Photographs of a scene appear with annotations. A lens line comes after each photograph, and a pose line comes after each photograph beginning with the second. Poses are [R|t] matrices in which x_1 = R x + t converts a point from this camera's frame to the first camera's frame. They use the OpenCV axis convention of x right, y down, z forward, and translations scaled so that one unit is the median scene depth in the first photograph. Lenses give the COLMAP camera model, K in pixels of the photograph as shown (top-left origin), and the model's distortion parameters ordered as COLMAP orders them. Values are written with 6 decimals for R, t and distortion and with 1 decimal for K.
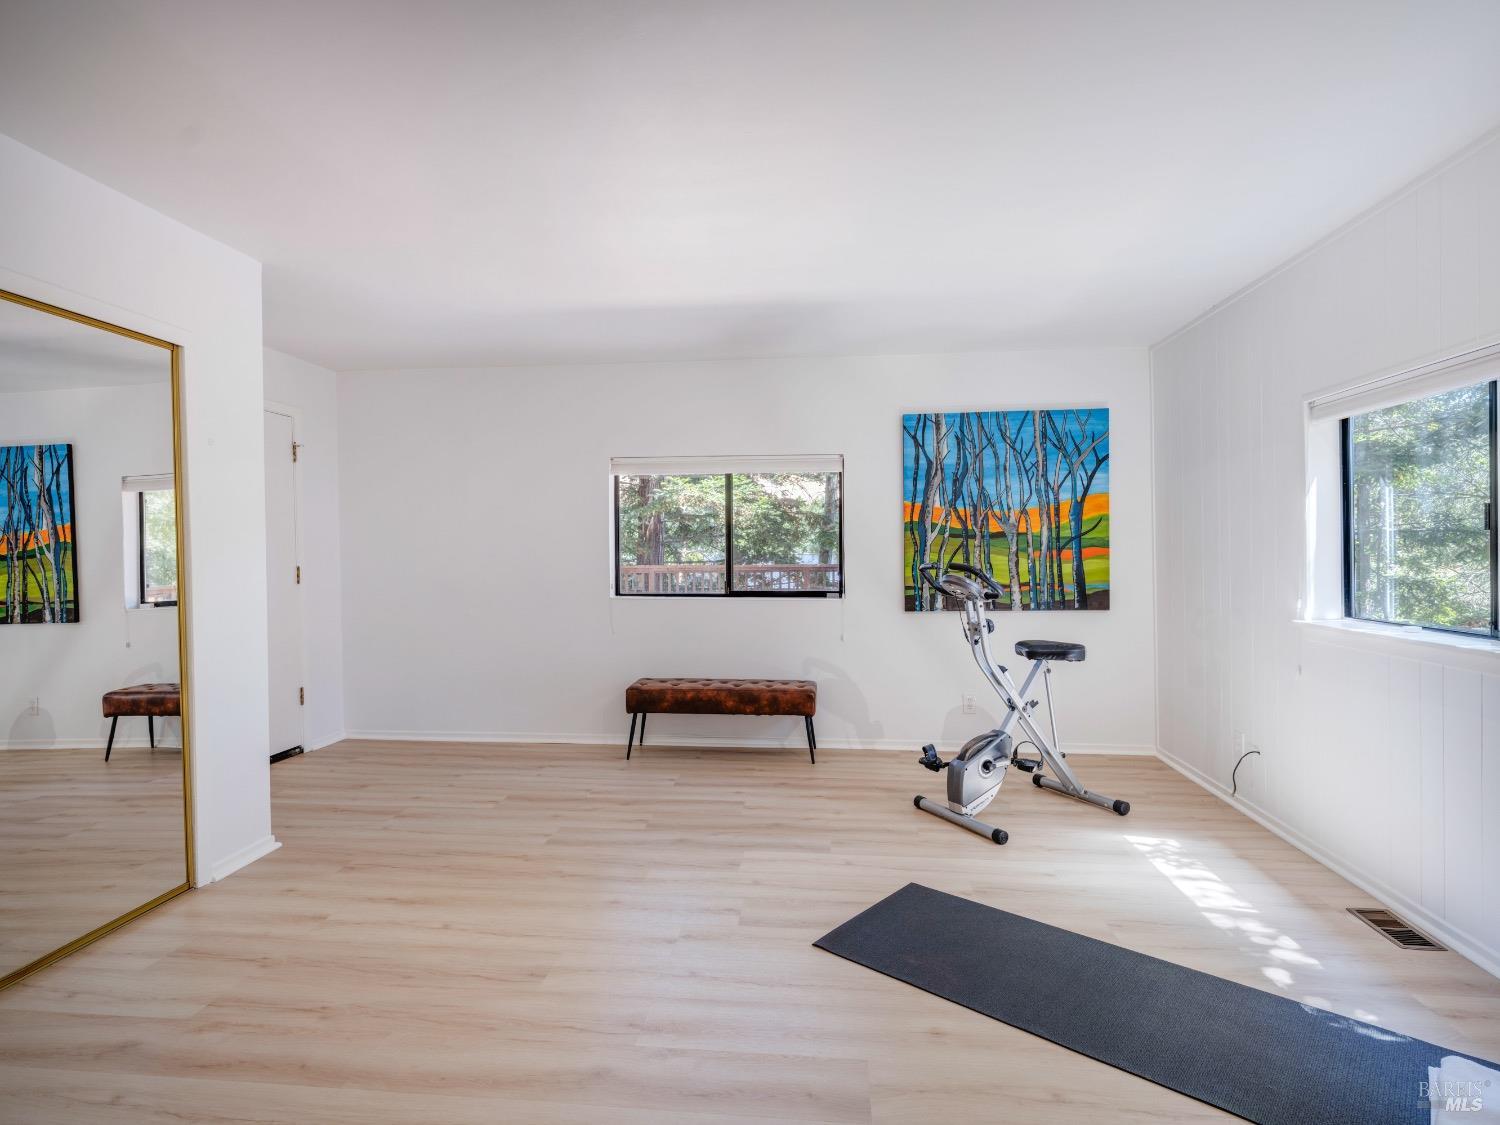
lens RADIAL K [[806.6, 0, 752.7], [0, 806.6, 561.2], [0, 0, 1]] dist [0.000783, -0.002139]
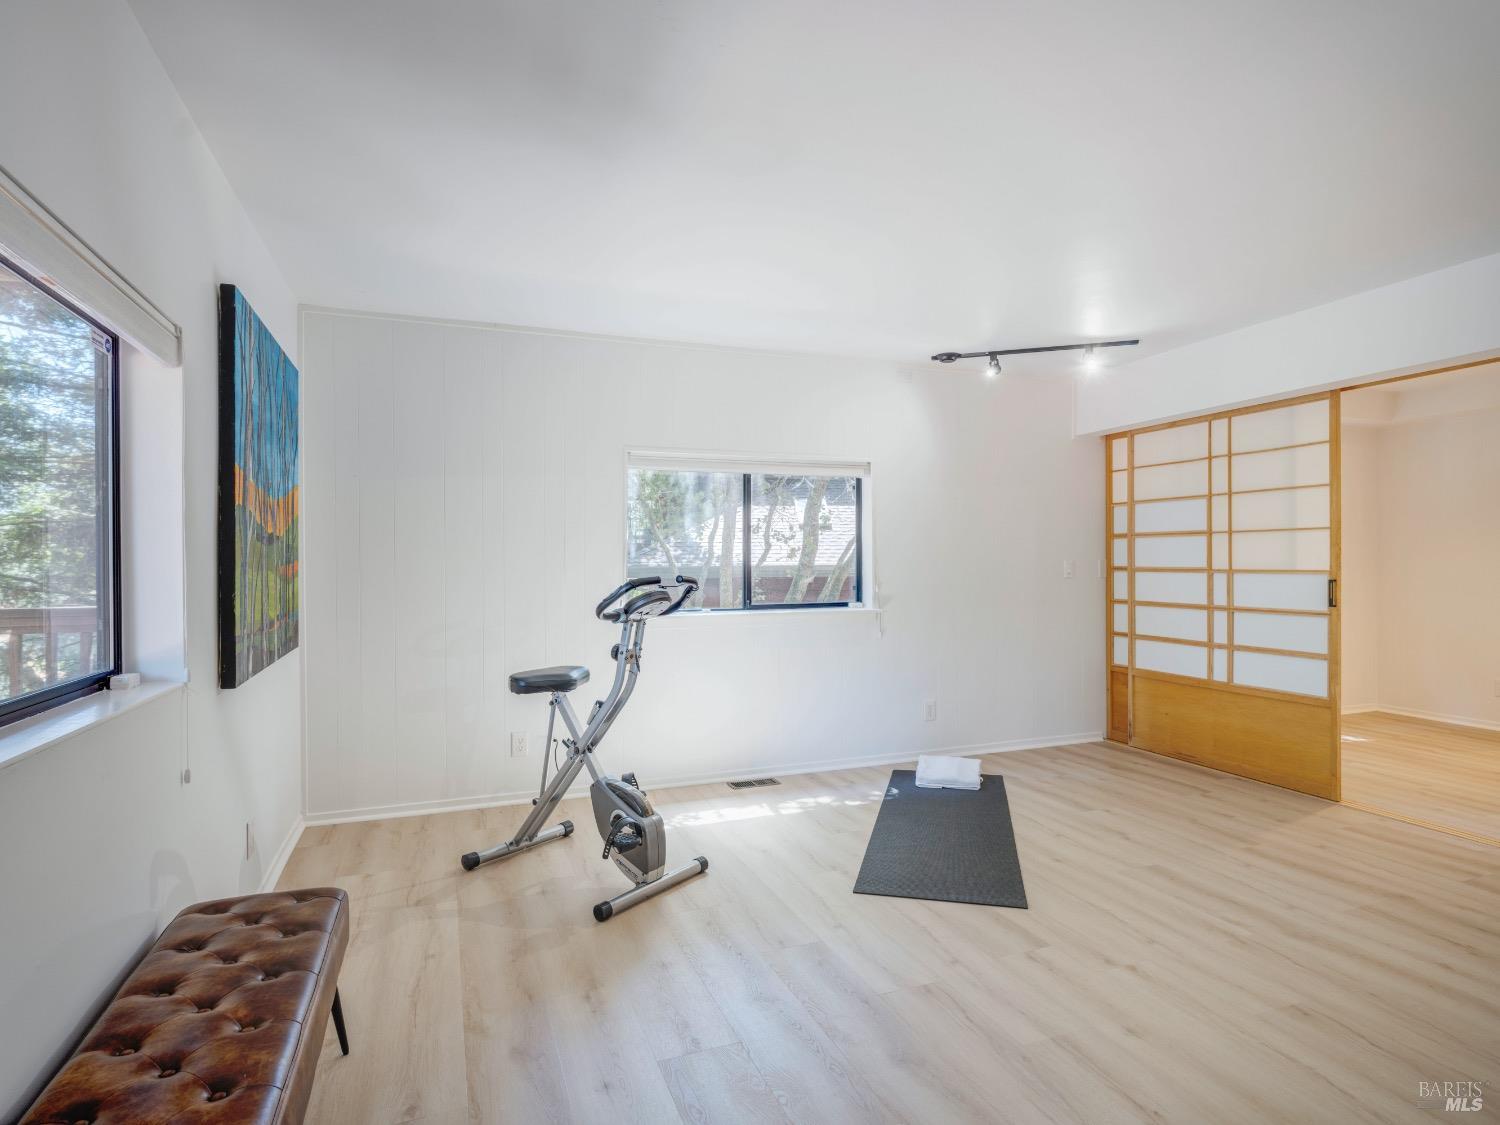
lens RADIAL K [[806.6, 0, 752.7], [0, 806.6, 561.2], [0, 0, 1]] dist [0.000783, -0.002139]
pose [[-0.450056, 0.009627, 0.892949, -0.389376], [0.022442, 0.999748, 0.000532, -0.007411], [-0.892718, 0.020279, -0.450158, 0.941963]]
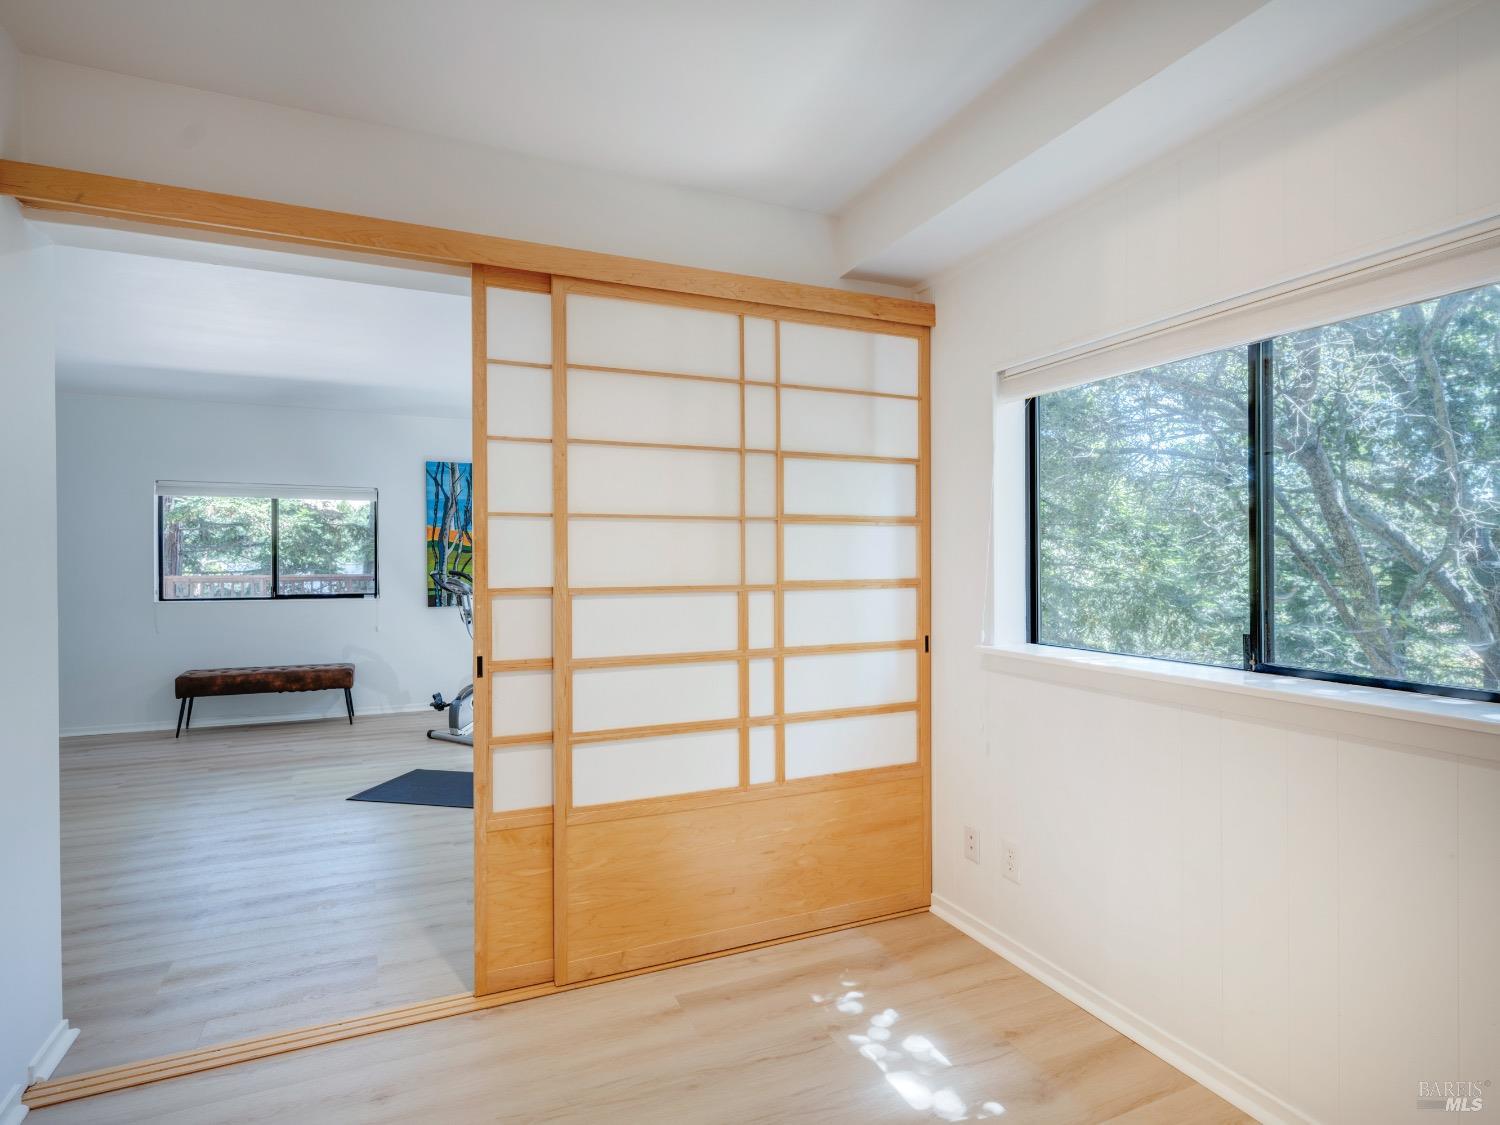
lens RADIAL K [[806.6, 0, 752.7], [0, 806.6, 561.2], [0, 0, 1]] dist [0.000783, -0.002139]
pose [[0.863893, 0.003589, 0.503663, -0.021464], [0.002916, 0.999922, -0.012126, 0.003604], [-0.503668, 0.011944, 0.863815, -0.443006]]
